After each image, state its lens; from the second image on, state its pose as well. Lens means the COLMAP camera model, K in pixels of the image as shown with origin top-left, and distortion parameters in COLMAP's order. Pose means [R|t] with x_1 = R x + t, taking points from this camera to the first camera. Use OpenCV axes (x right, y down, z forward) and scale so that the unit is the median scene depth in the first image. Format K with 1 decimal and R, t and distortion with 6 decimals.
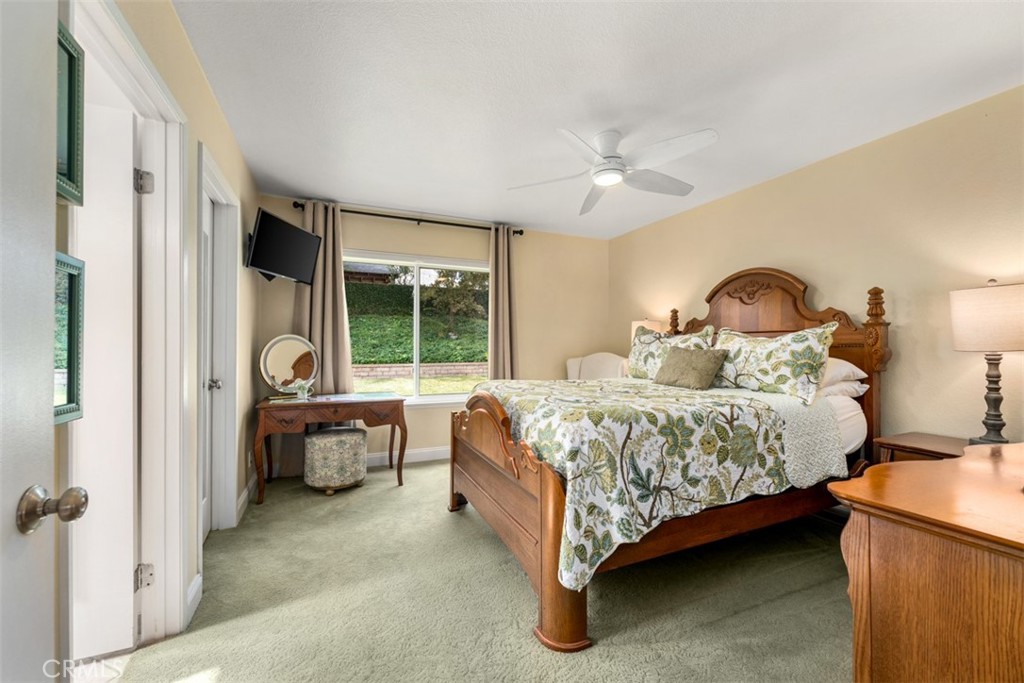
lens RADIAL K [[411.8, 0, 513.5], [0, 411.8, 341.4], [0, 0, 1]] dist [0.002298, -0.001586]
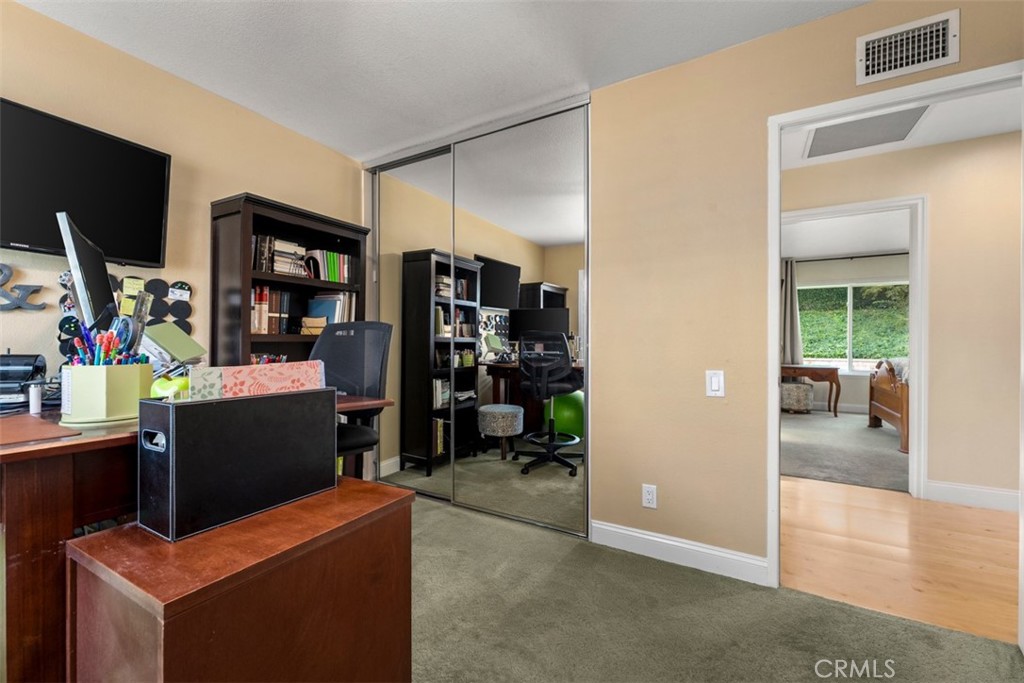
lens RADIAL K [[411.8, 0, 517.9], [0, 411.8, 337.8], [0, 0, 1]] dist [0.002298, -0.001586]
pose [[0.589708, 0.001046, -0.807616, 0.315644], [-0.000036, 0.999999, 0.001269, 0.008744], [0.807617, -0.000719, 0.589708, -1.032887]]
